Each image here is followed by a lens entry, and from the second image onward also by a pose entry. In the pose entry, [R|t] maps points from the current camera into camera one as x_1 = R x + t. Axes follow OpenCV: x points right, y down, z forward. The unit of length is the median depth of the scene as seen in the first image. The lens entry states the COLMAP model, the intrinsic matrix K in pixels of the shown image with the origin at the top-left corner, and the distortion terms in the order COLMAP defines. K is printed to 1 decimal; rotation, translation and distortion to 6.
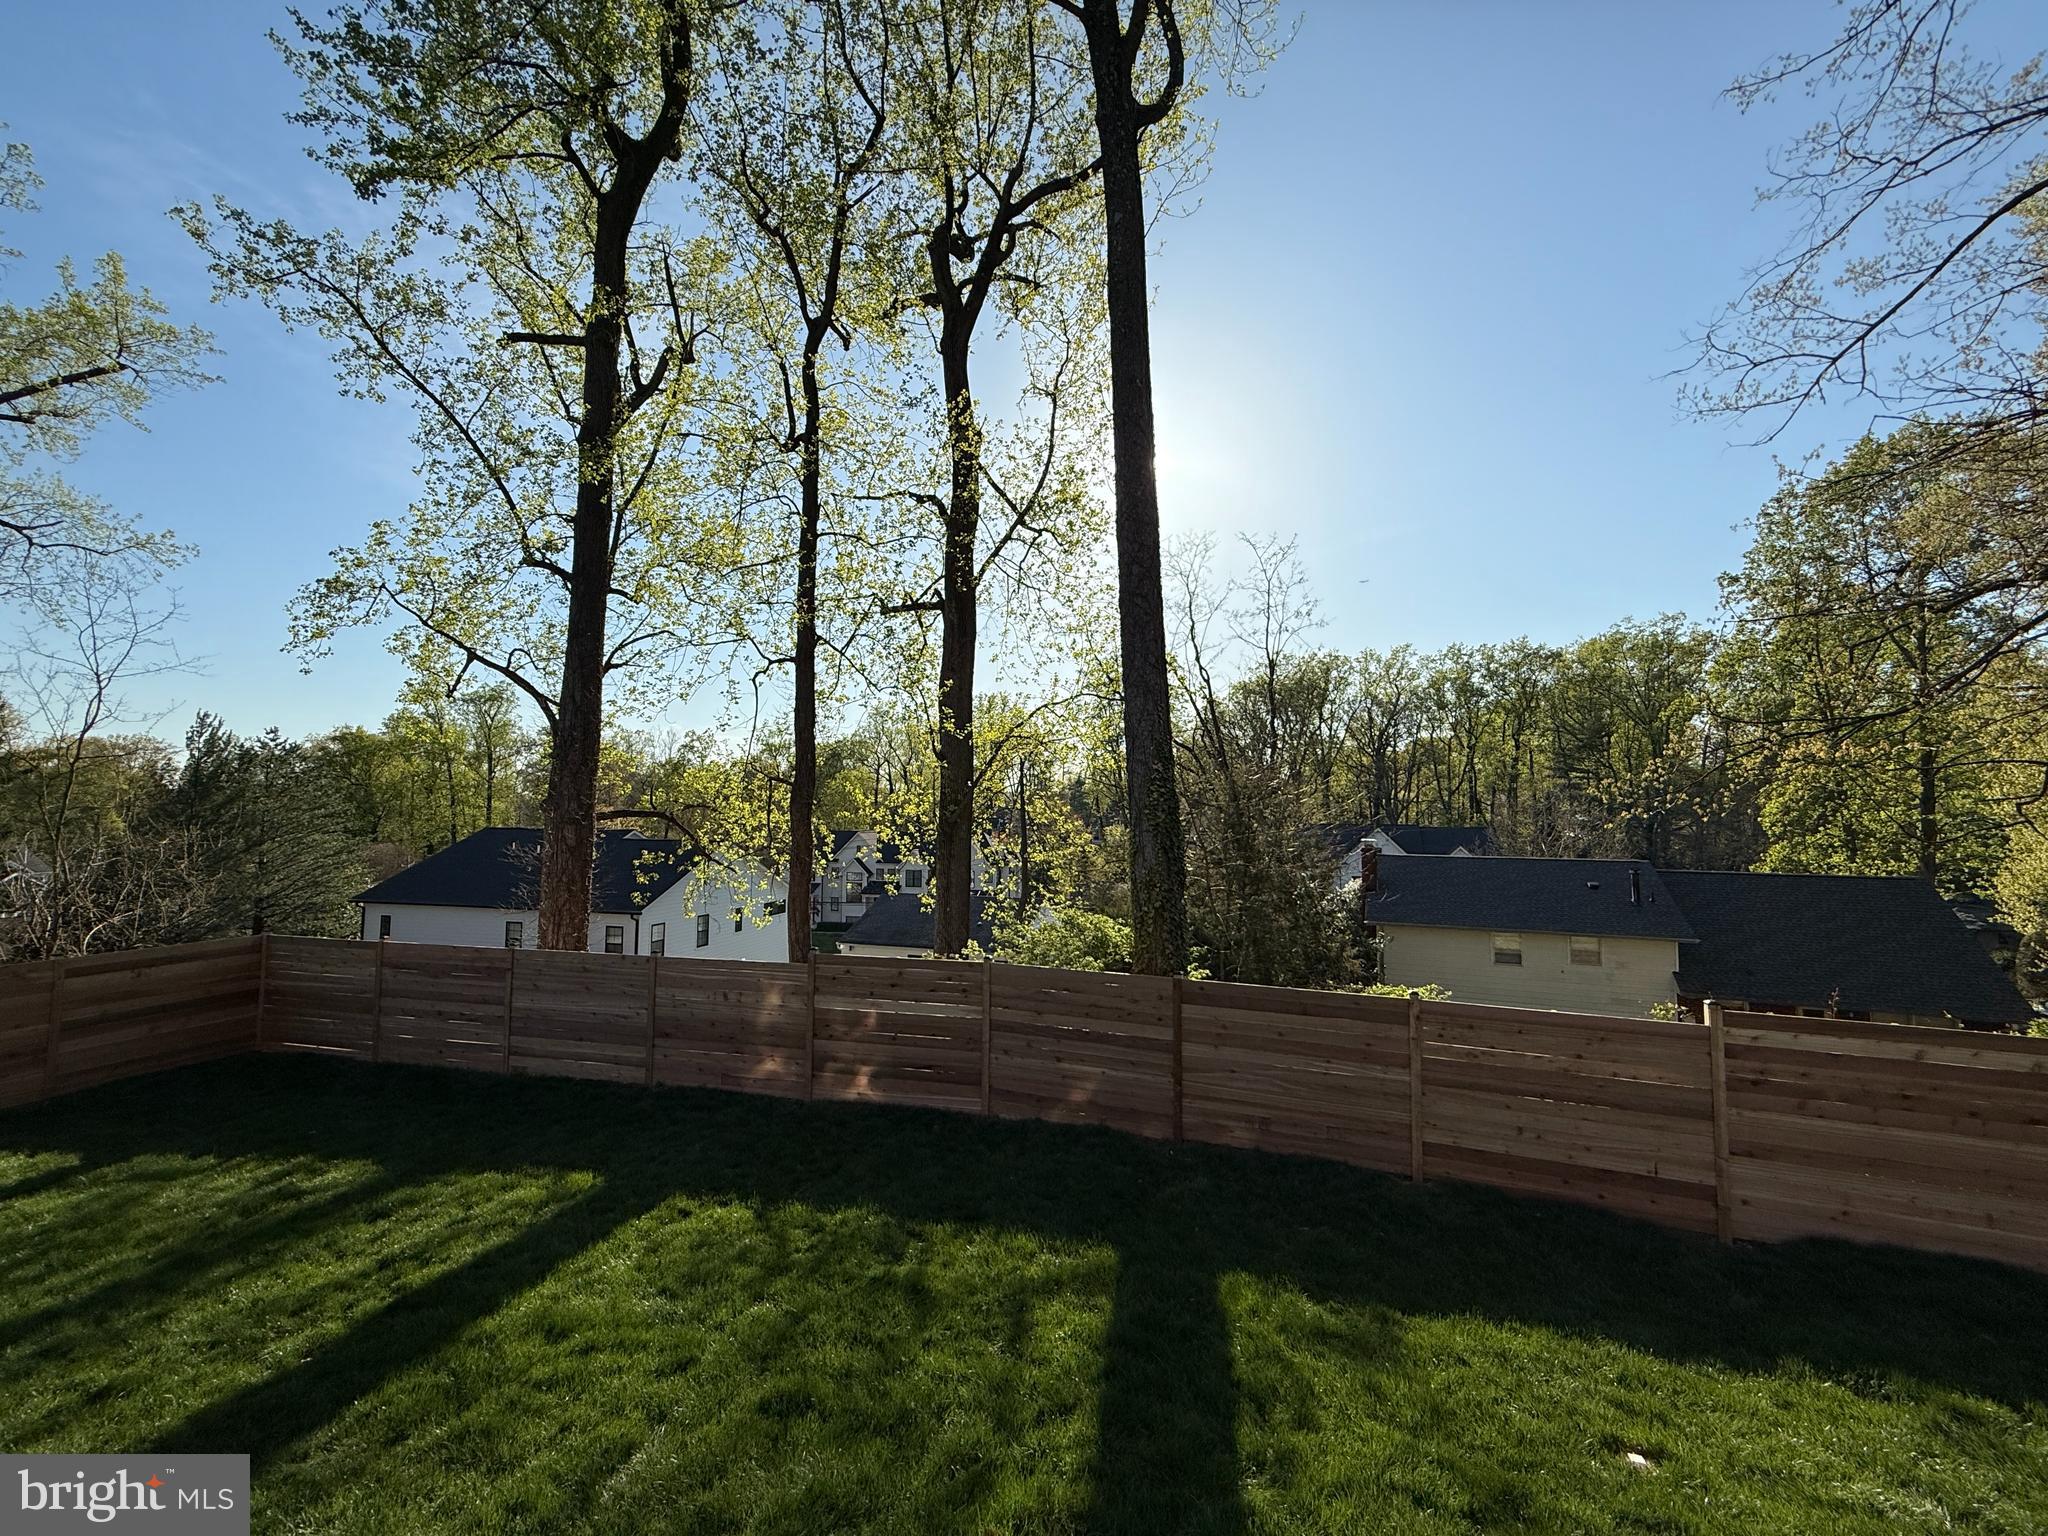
lens RADIAL K [[810.2, 0, 1017.2], [0, 810.2, 762.5], [0, 0, 1]] dist [-0.001640, 0.000667]
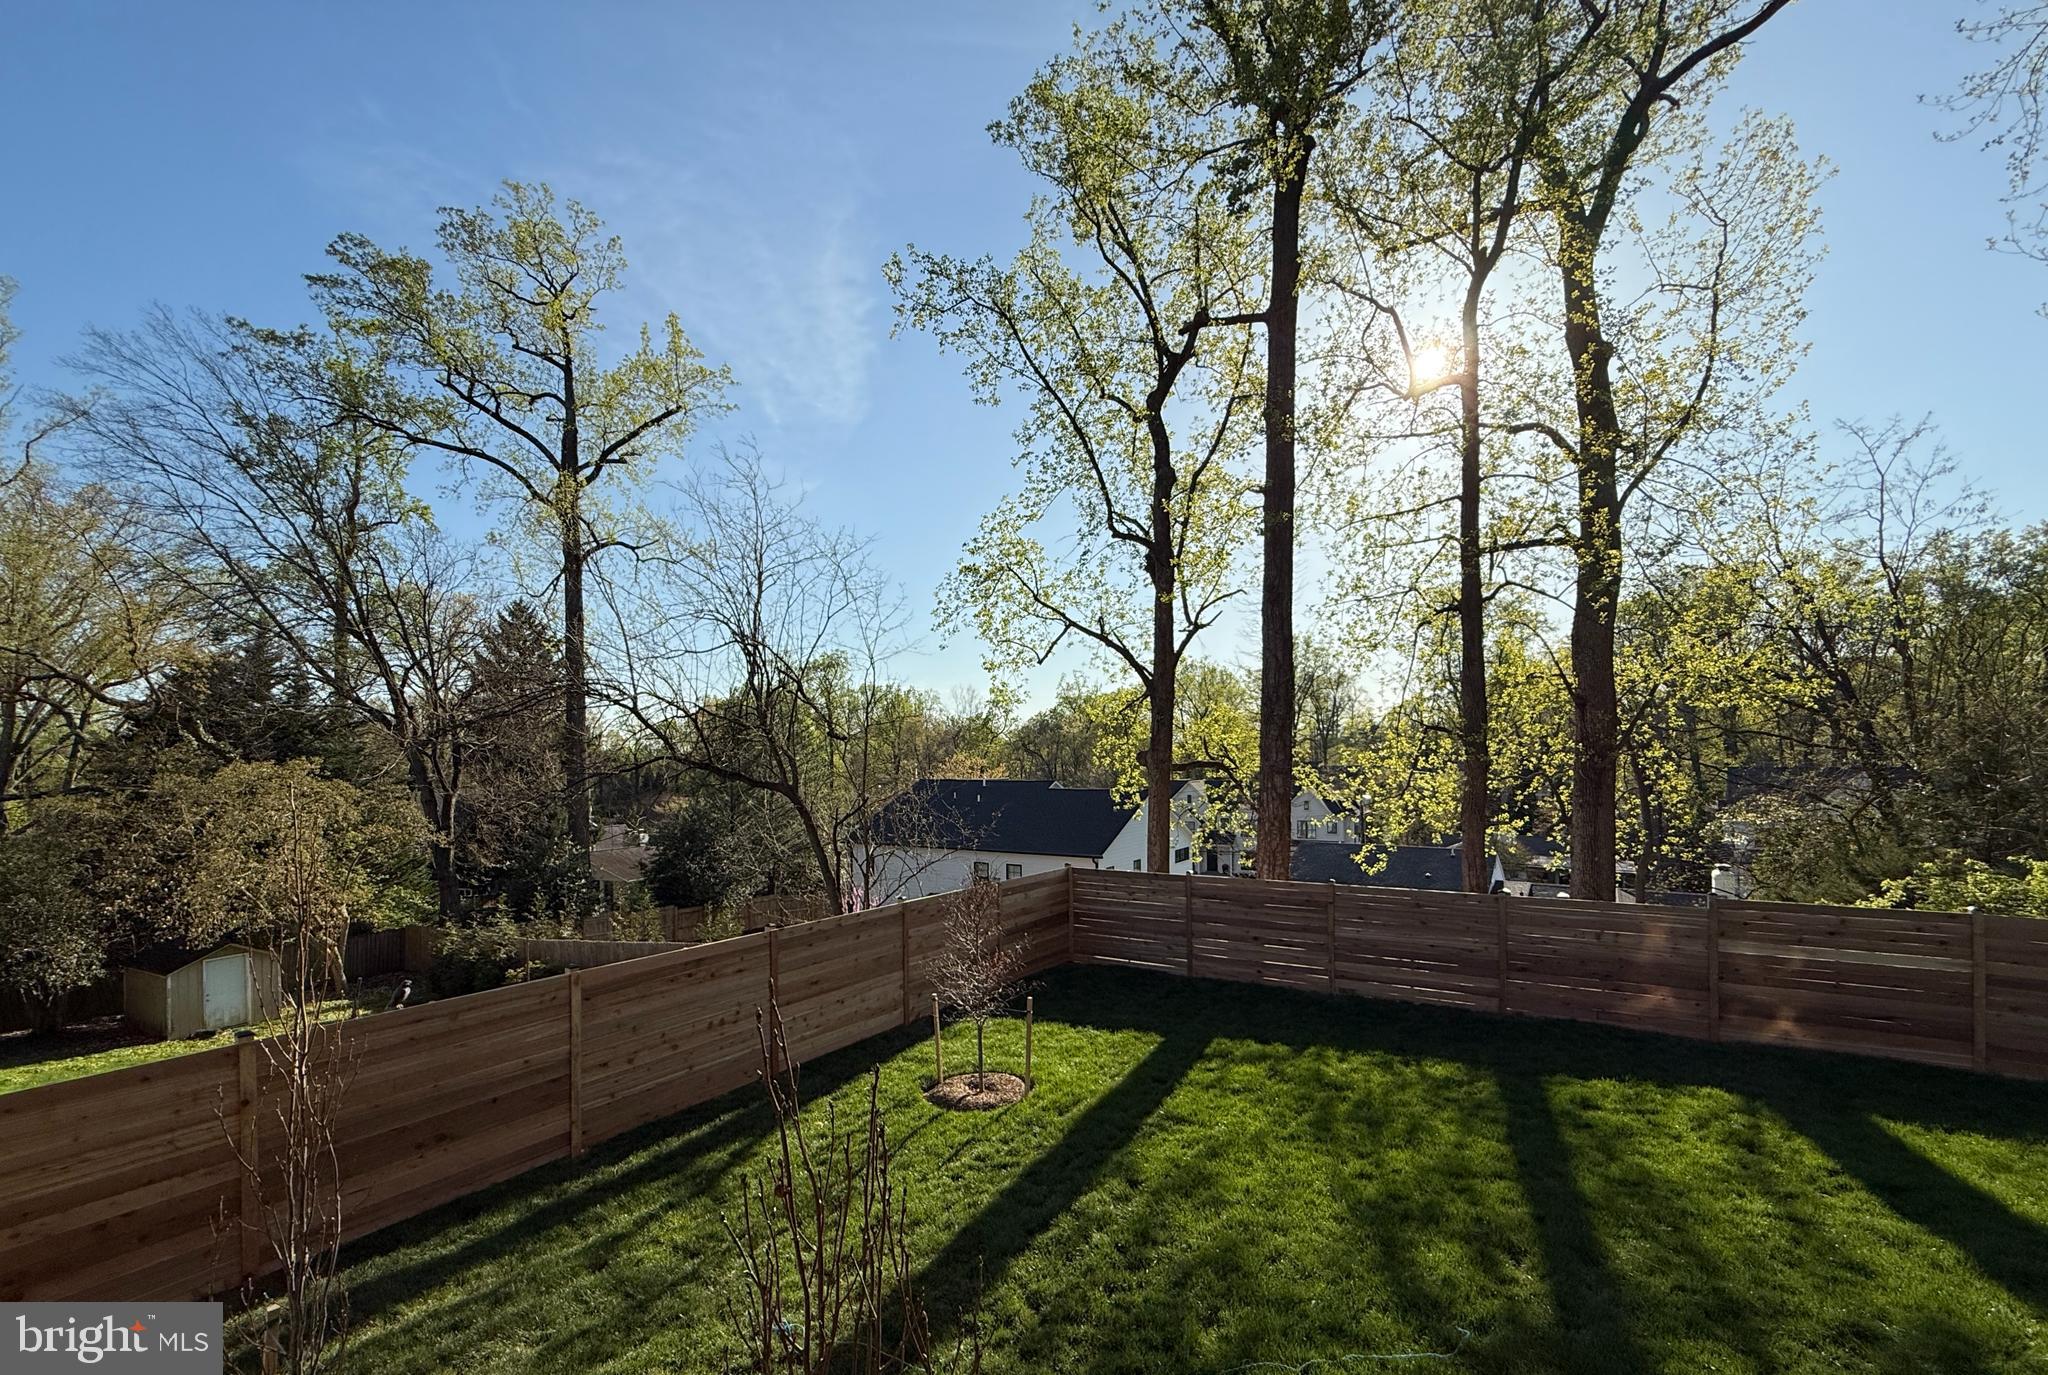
lens RADIAL K [[822.9, 0, 1018.4], [0, 822.9, 757.2], [0, 0, 1]] dist [0.002690, -0.000823]
pose [[0.955510, -0.016099, -0.294519, -0.571954], [0.032664, 0.998143, 0.051412, -0.014499], [0.293144, -0.058745, 0.954262, -0.162992]]
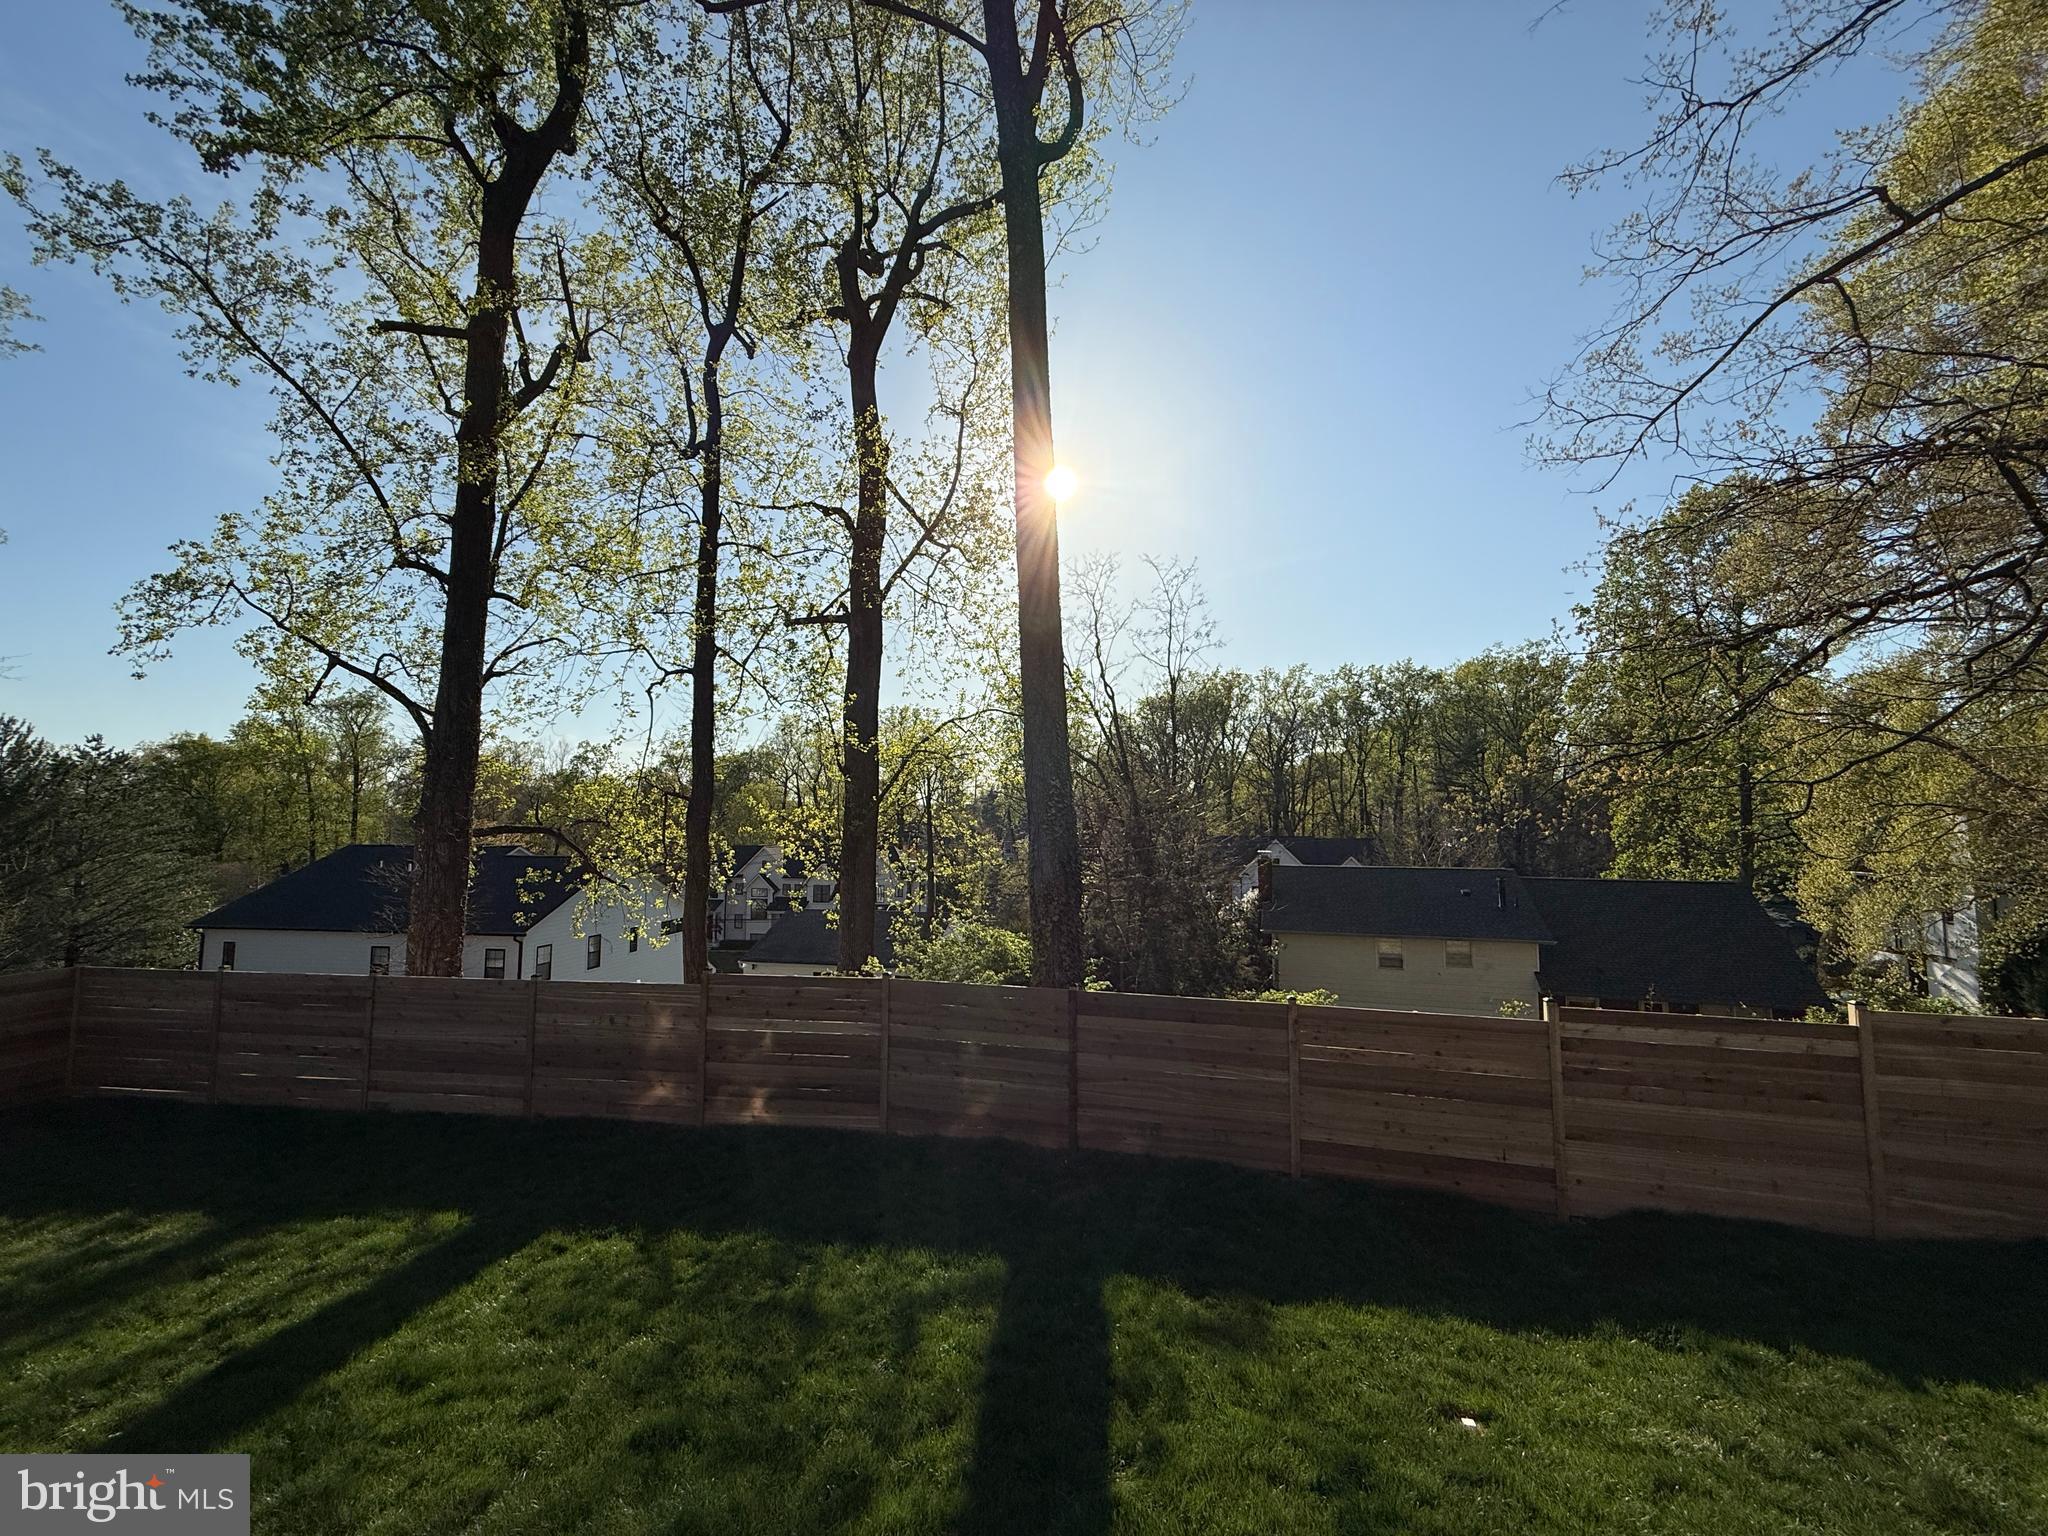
lens RADIAL K [[810.2, 0, 1016.0], [0, 810.2, 761.9], [0, 0, 1]] dist [-0.001640, 0.000667]
pose [[0.994382, 0.004453, 0.105756, 0.010543], [-0.002687, 0.999855, -0.016840, -0.002625], [-0.105816, 0.016461, 0.994249, -0.009133]]
